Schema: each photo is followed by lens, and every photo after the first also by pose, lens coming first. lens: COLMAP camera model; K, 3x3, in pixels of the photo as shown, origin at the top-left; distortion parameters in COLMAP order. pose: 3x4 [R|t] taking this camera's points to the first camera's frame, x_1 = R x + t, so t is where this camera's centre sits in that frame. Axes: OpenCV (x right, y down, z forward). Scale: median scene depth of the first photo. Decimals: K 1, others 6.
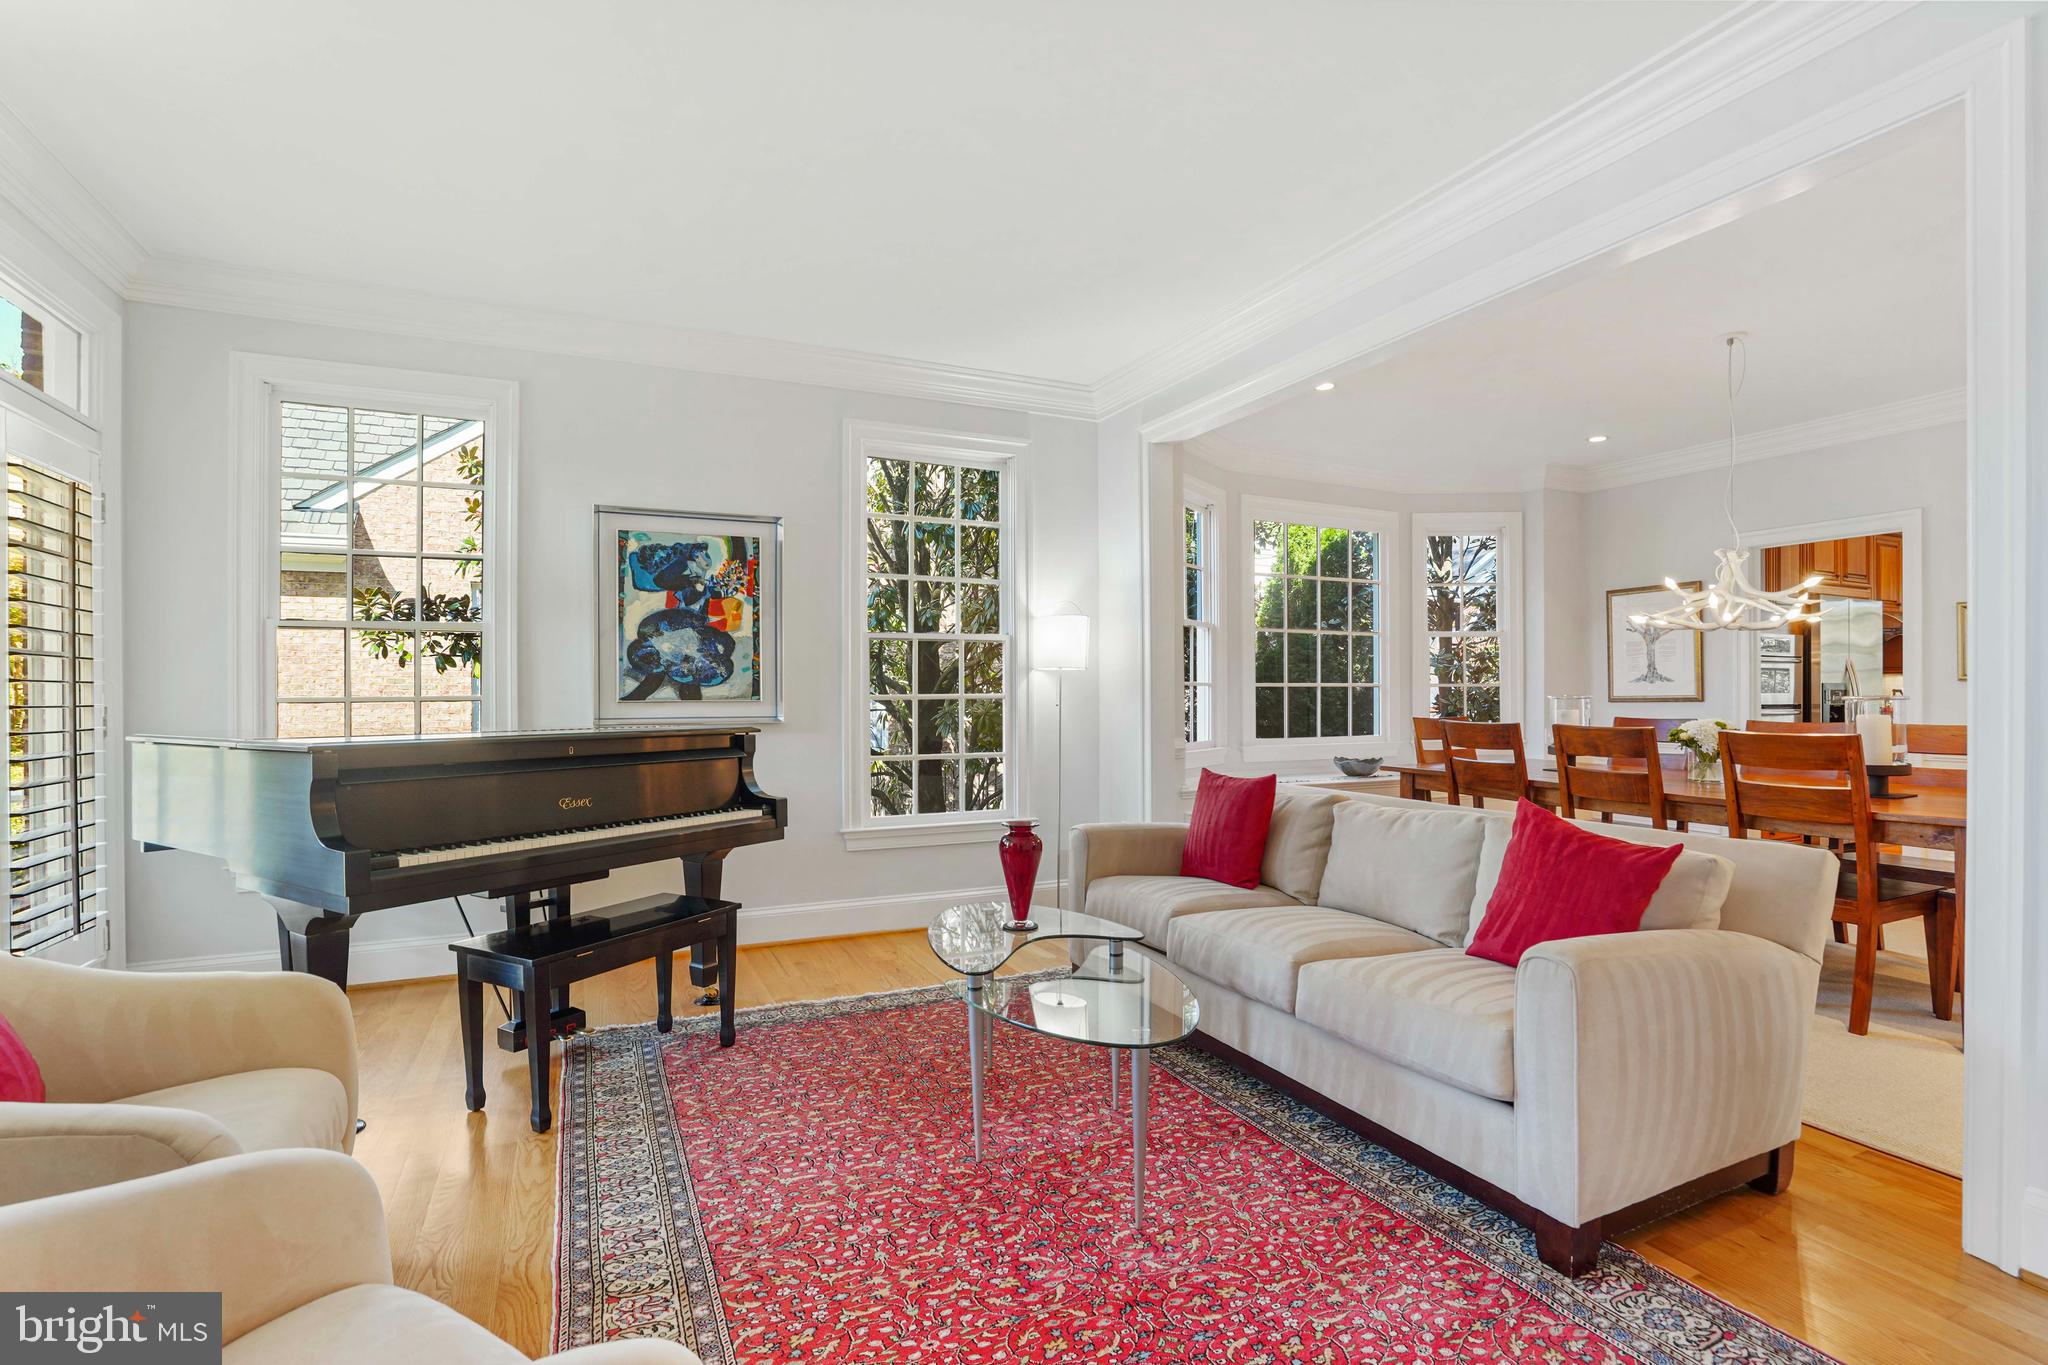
lens RADIAL K [[964.9, 0, 1011.8], [0, 964.9, 694.7], [0, 0, 1]] dist [-0.055130, 0.019368]
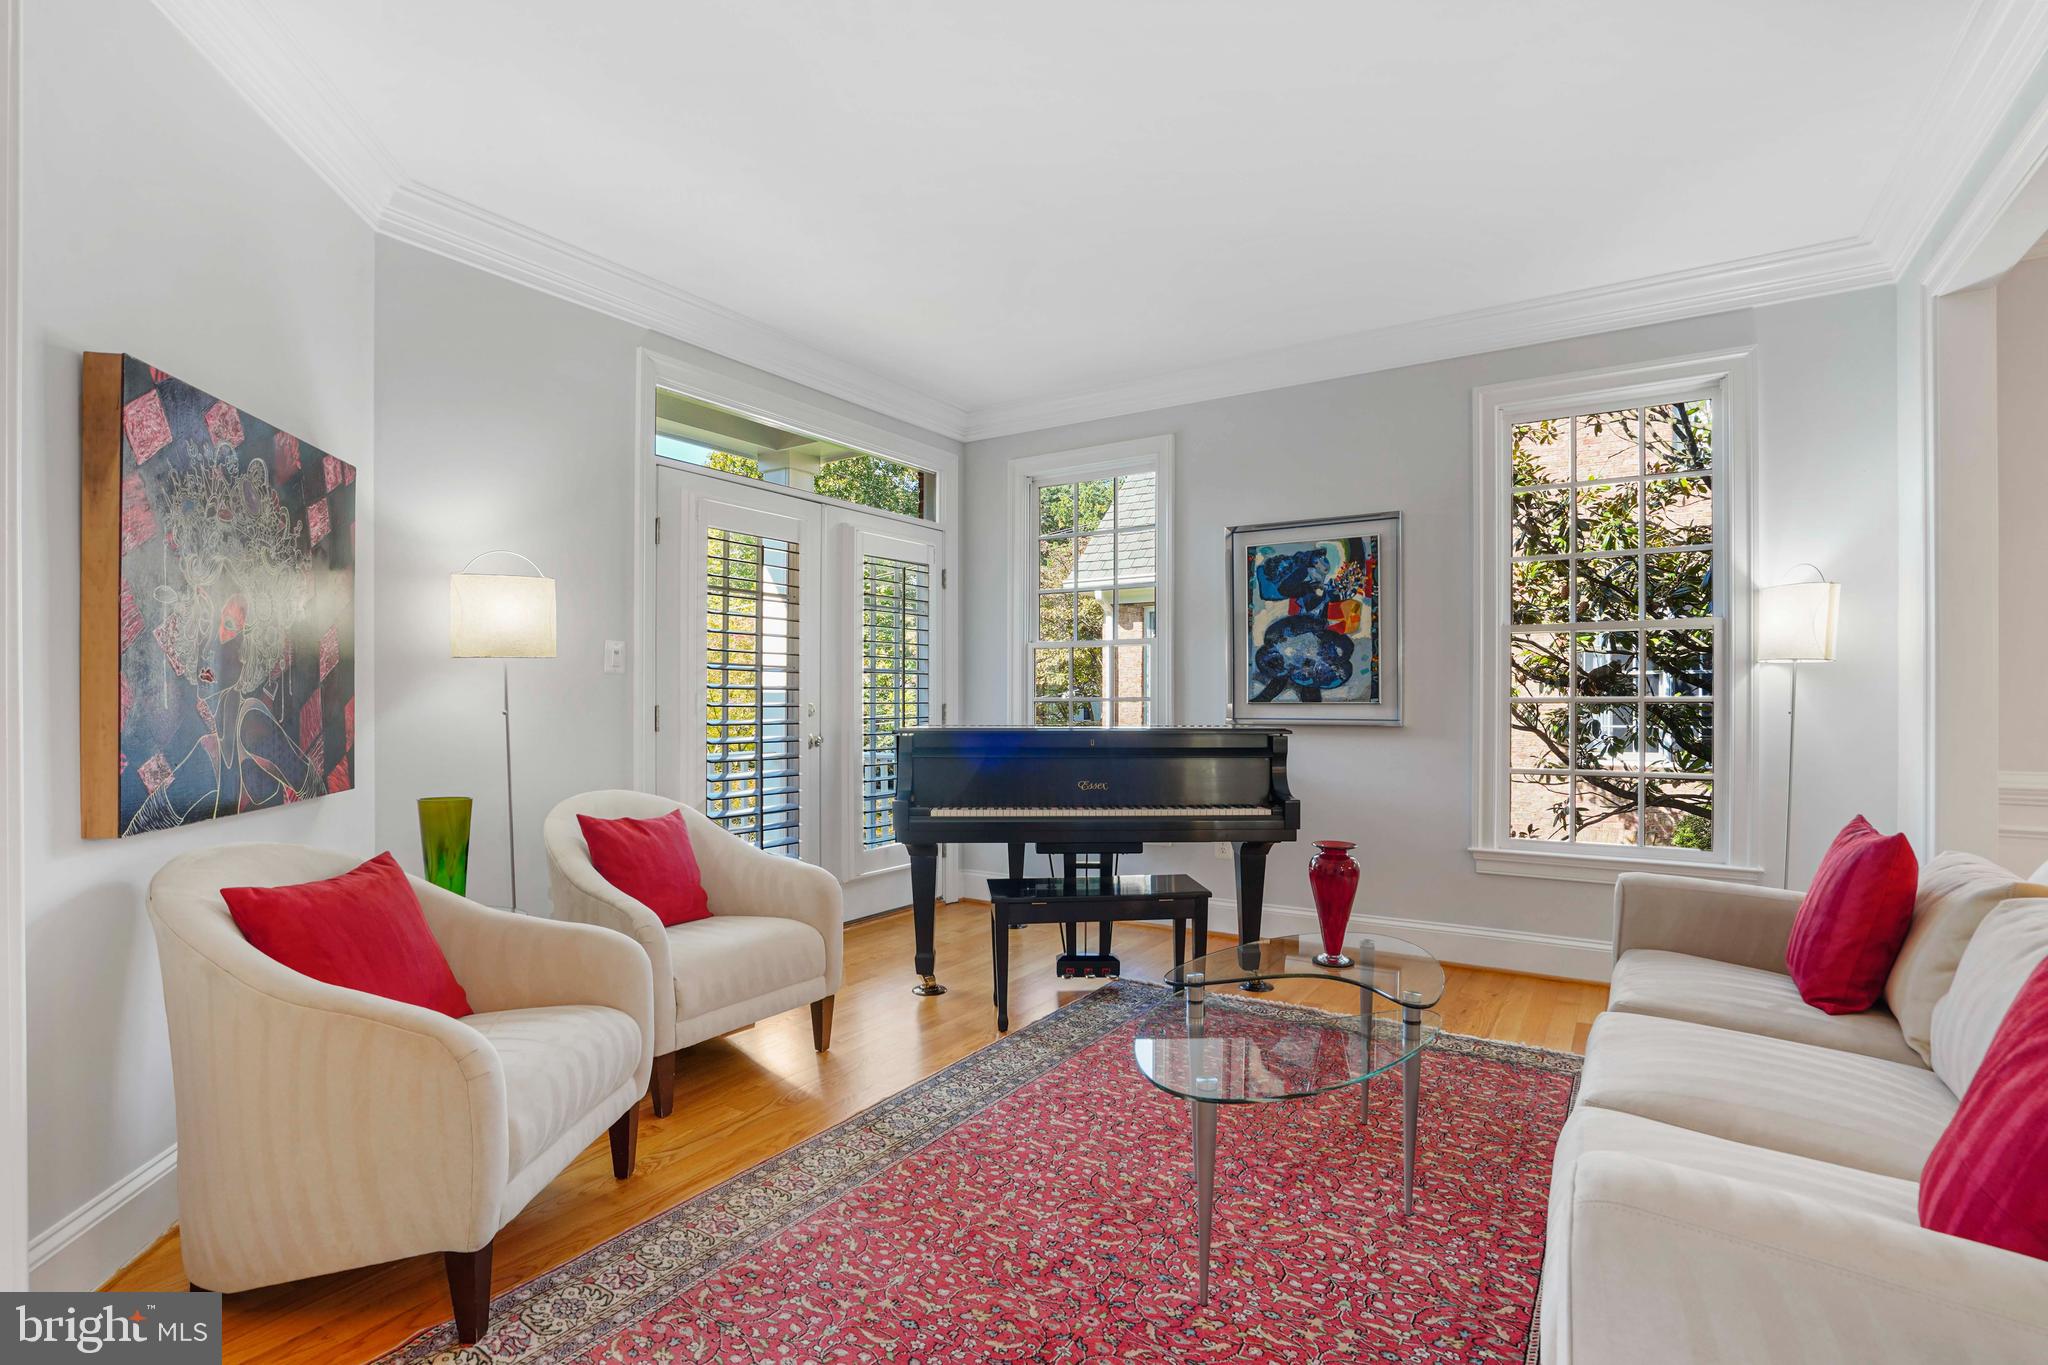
lens RADIAL K [[964.9, 0, 1022.8], [0, 964.9, 692.0], [0, 0, 1]] dist [-0.055130, 0.019368]
pose [[0.529195, -0.002717, -0.848496, 0.382822], [-0.001926, 0.999988, -0.004403, -0.000156], [0.848498, 0.003964, 0.529184, 0.190180]]
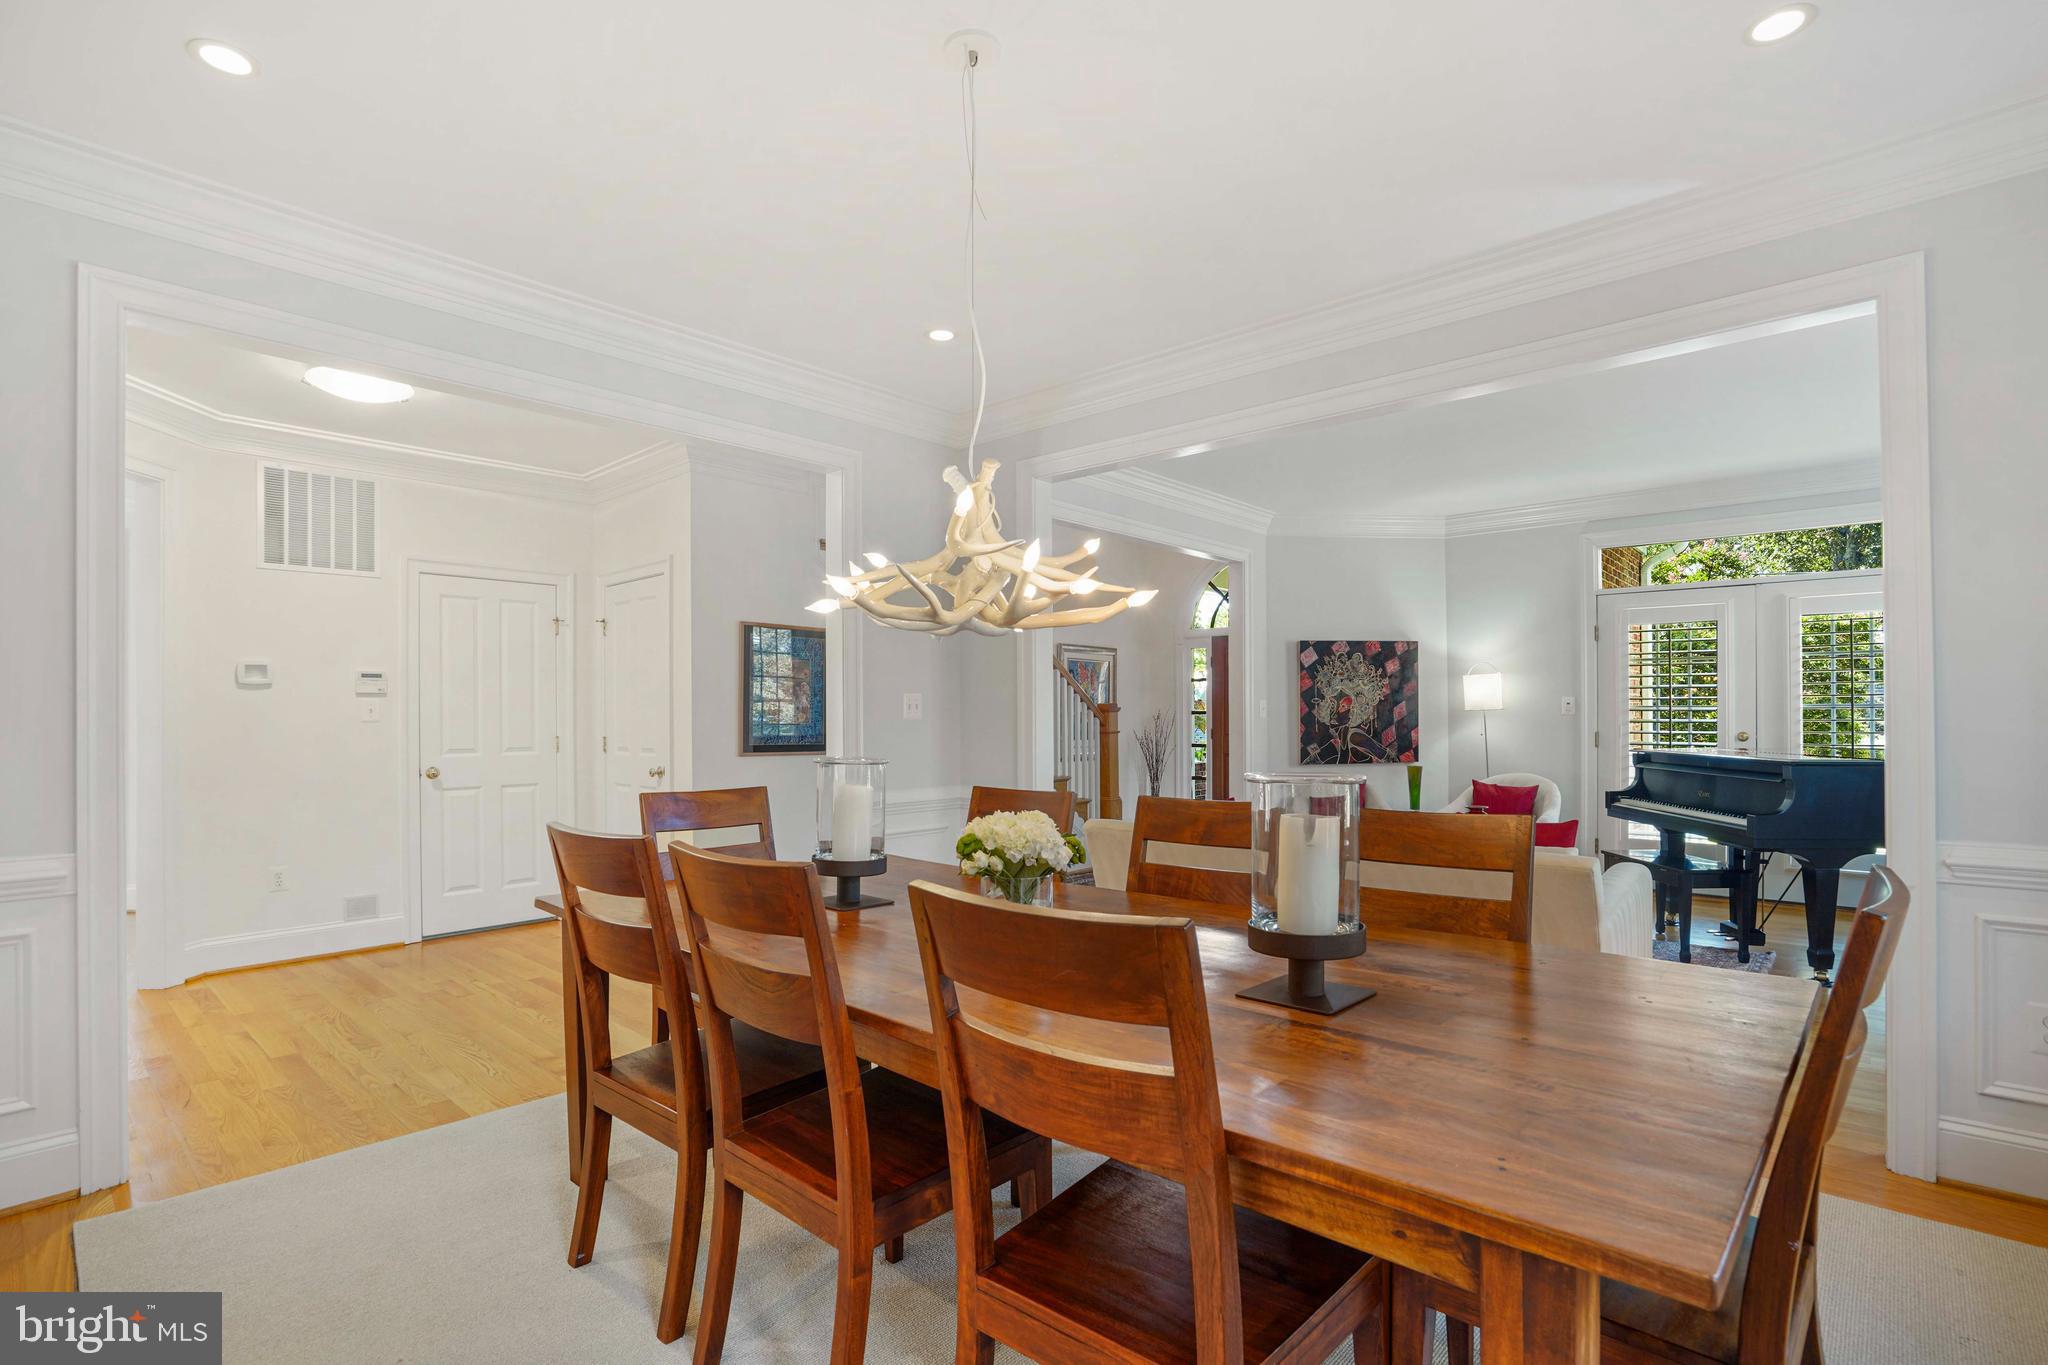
lens RADIAL K [[964.9, 0, 1017.9], [0, 964.9, 721.6], [0, 0, 1]] dist [-0.055130, 0.019368]
pose [[-0.924822, 0.010919, -0.380244, 0.919733], [0.009038, 0.999936, 0.006732, -0.026733], [0.380293, 0.002790, -0.924862, 1.446847]]
